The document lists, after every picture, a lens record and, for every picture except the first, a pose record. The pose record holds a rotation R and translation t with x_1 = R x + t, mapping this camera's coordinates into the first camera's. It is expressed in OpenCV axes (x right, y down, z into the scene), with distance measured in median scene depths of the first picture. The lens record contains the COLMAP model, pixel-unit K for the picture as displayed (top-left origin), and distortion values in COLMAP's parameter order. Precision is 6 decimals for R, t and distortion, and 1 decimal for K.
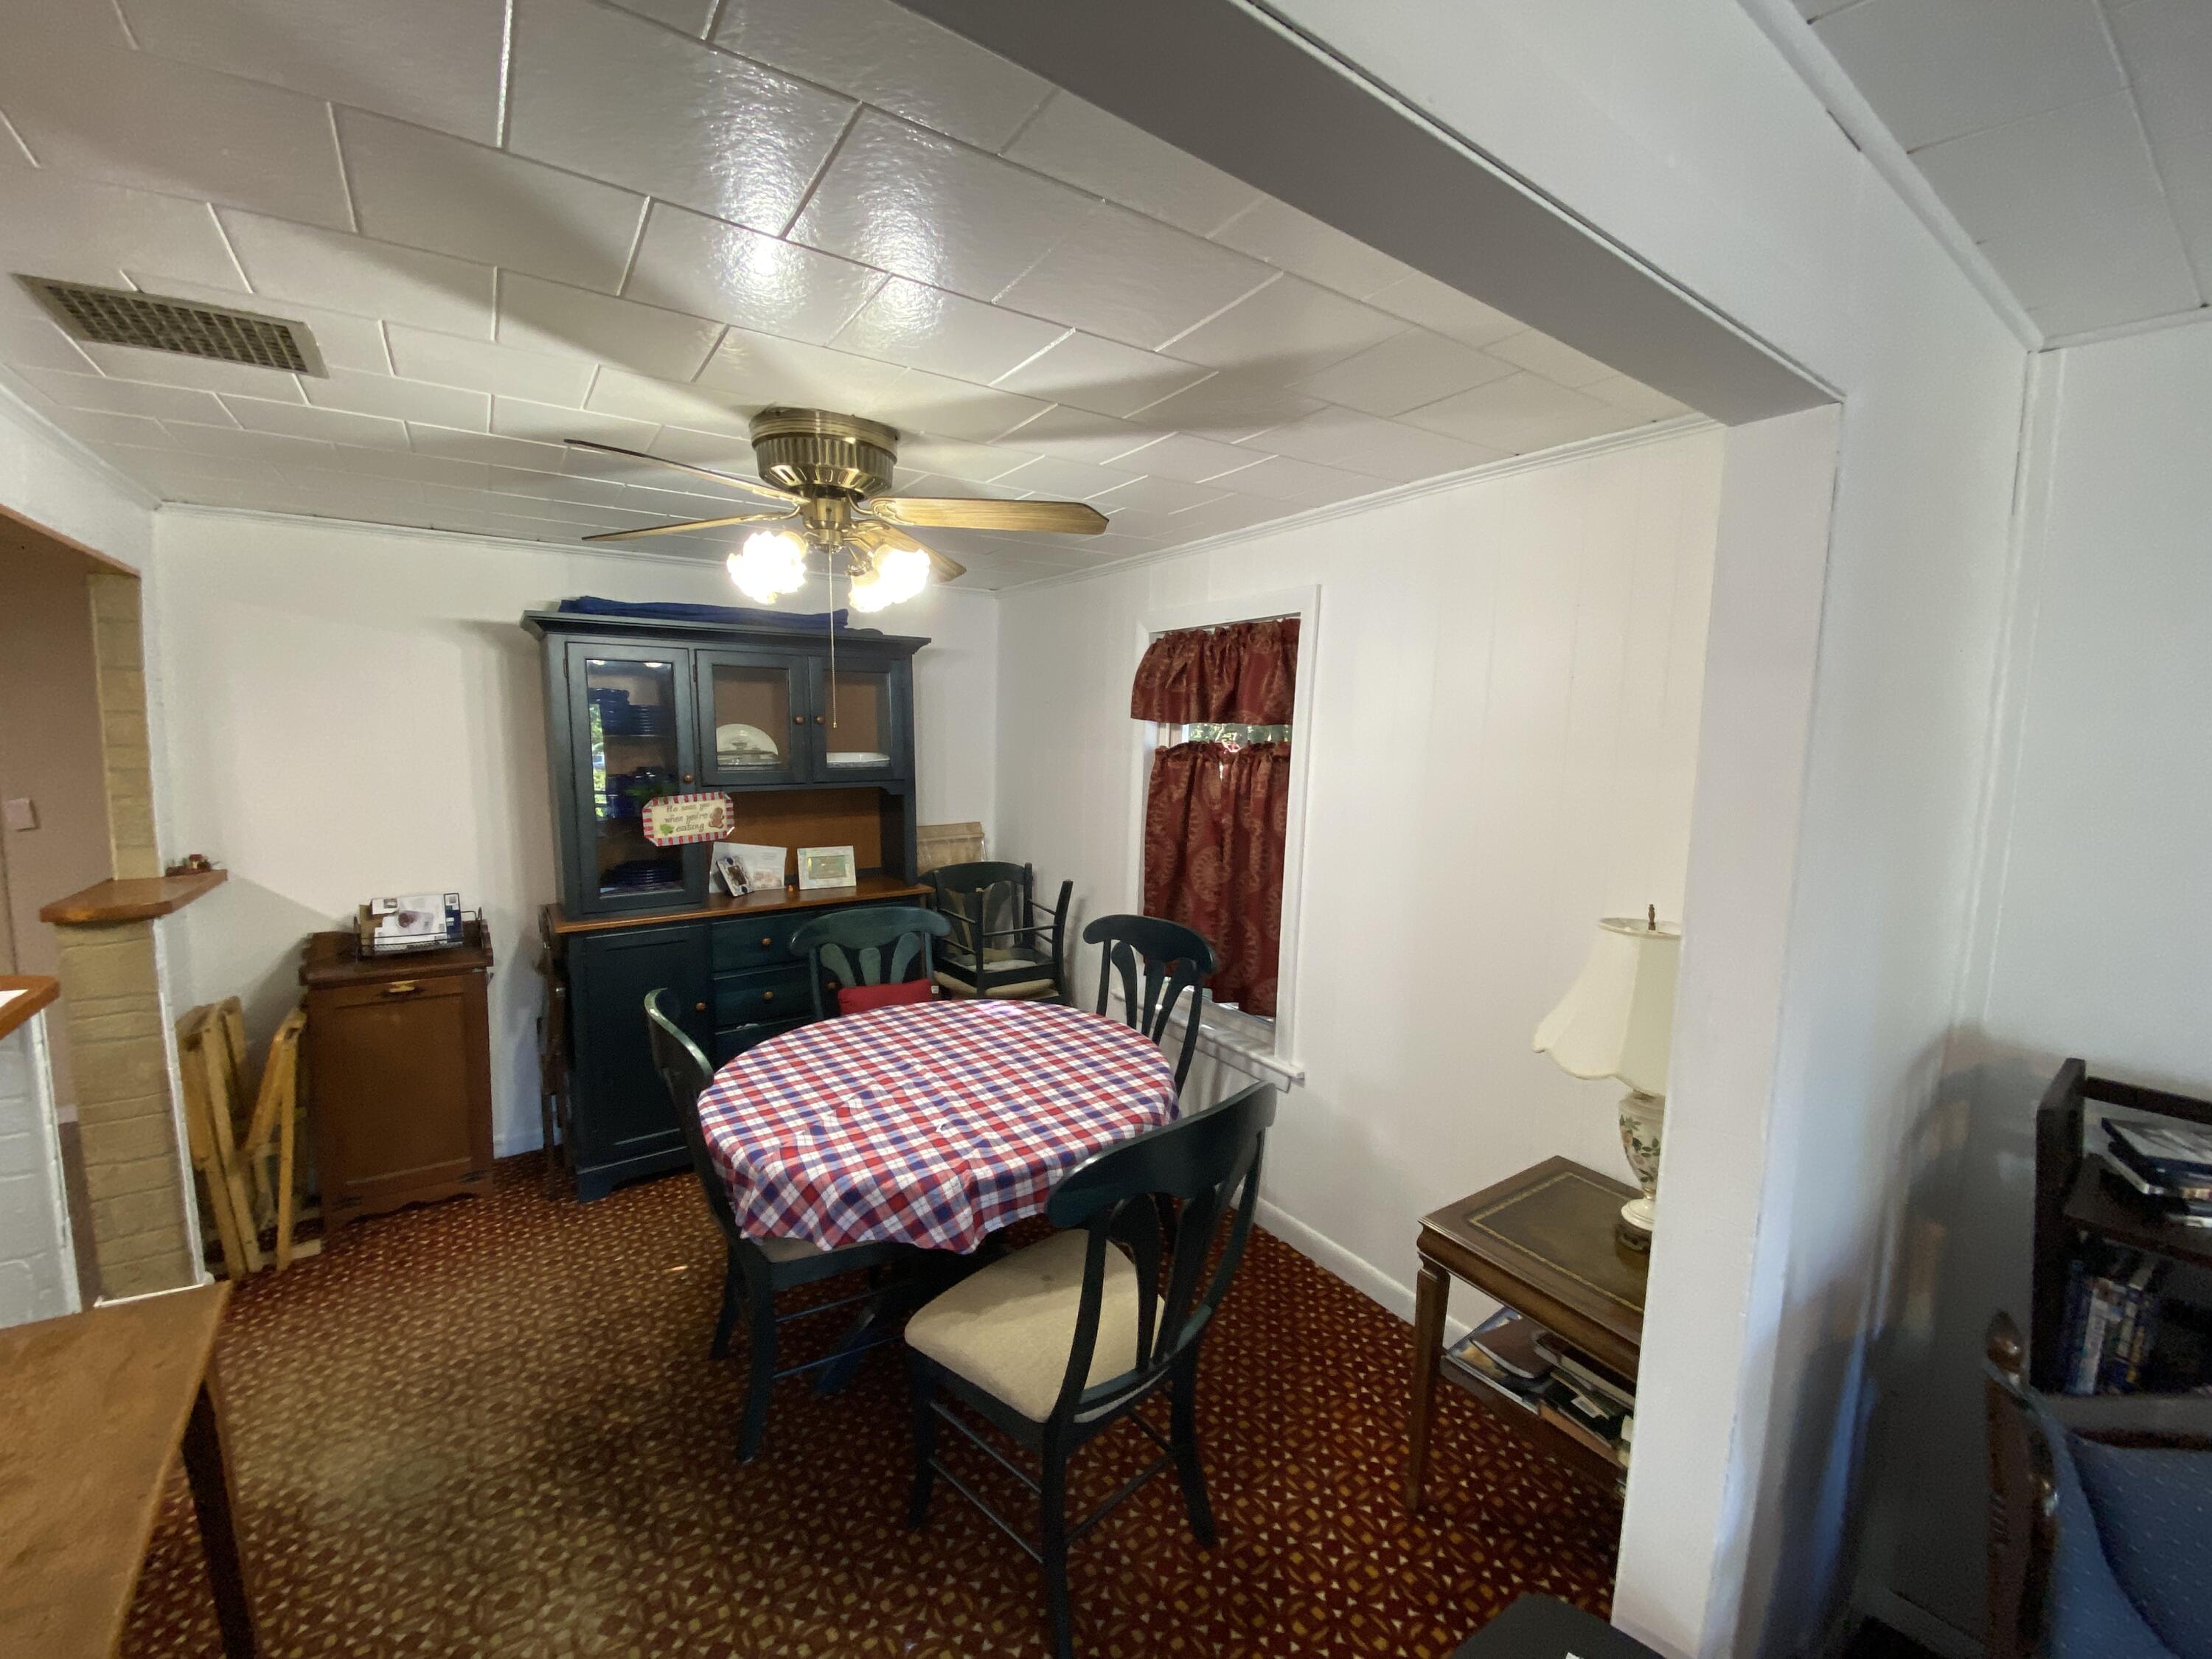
lens RADIAL K [[888.4, 0, 1114.0], [0, 888.4, 845.3], [0, 0, 1]] dist [-0.000311, -0.001923]
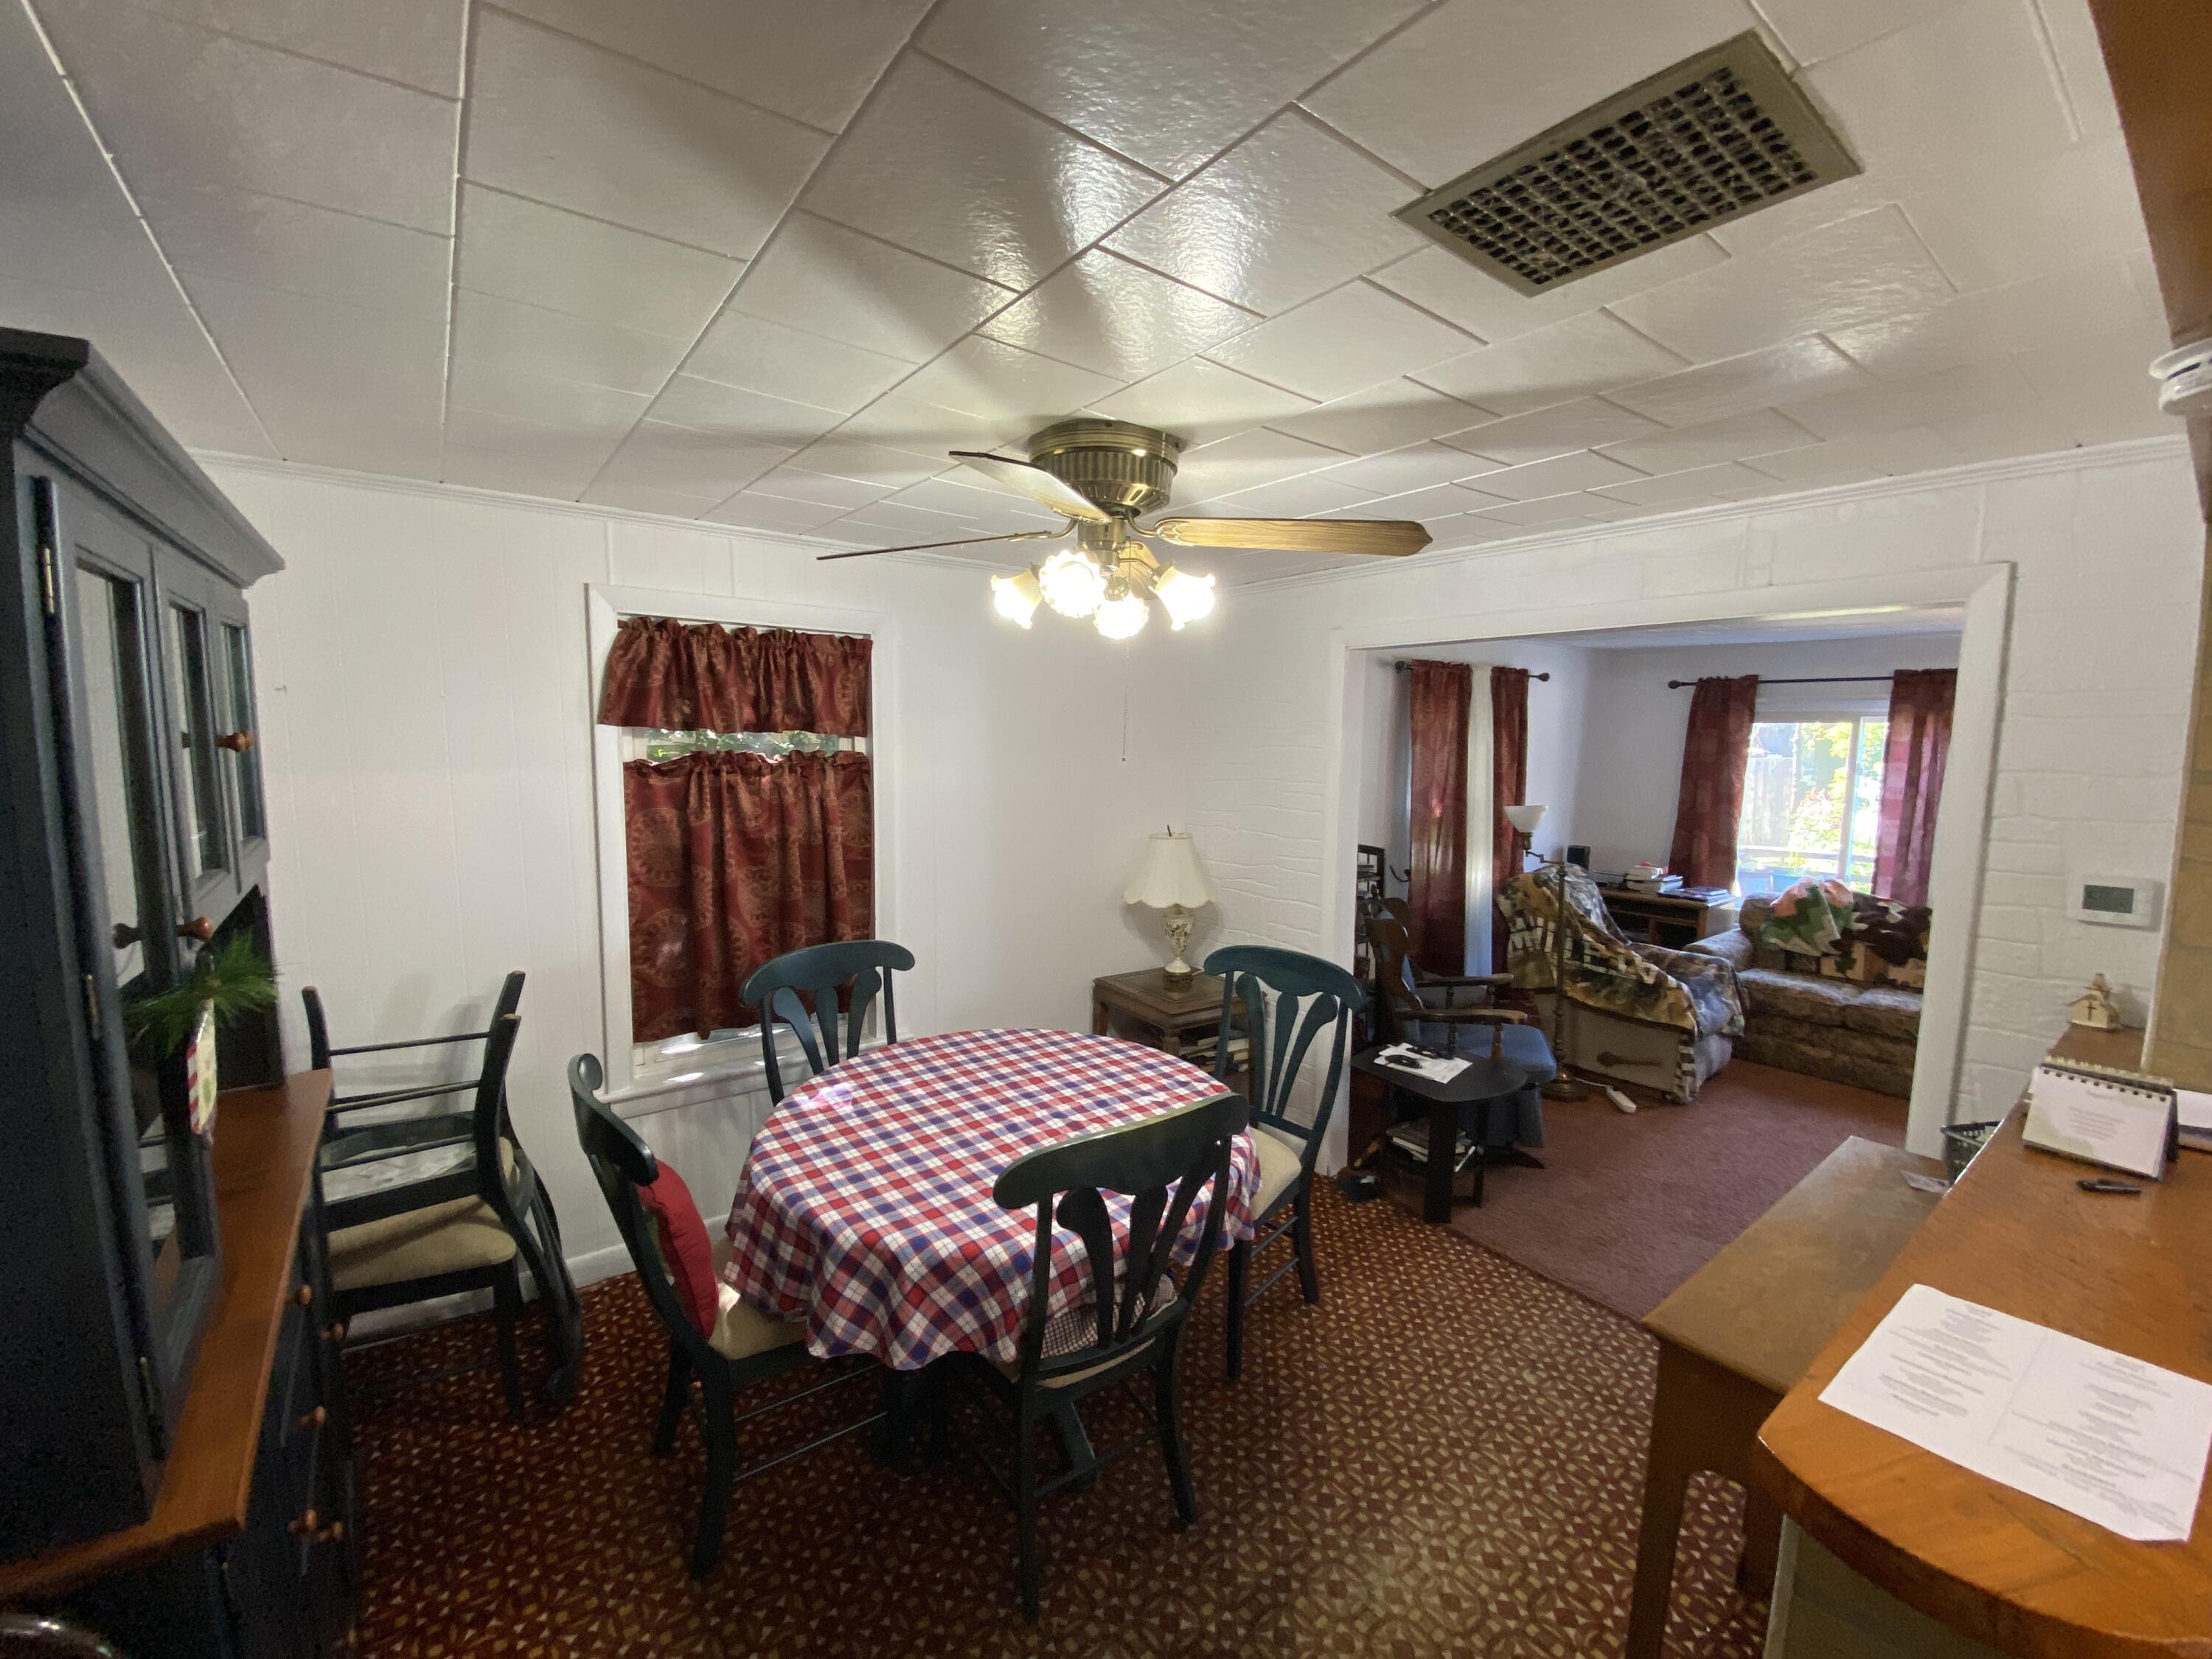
lens RADIAL K [[888.4, 0, 1117.8], [0, 888.4, 830.8], [0, 0, 1]] dist [-0.000311, -0.001923]
pose [[-0.050810, -0.131905, 0.989959, -0.846479], [0.108067, 0.984693, 0.136750, -0.124218], [-0.992844, 0.113930, -0.035778, 0.691073]]
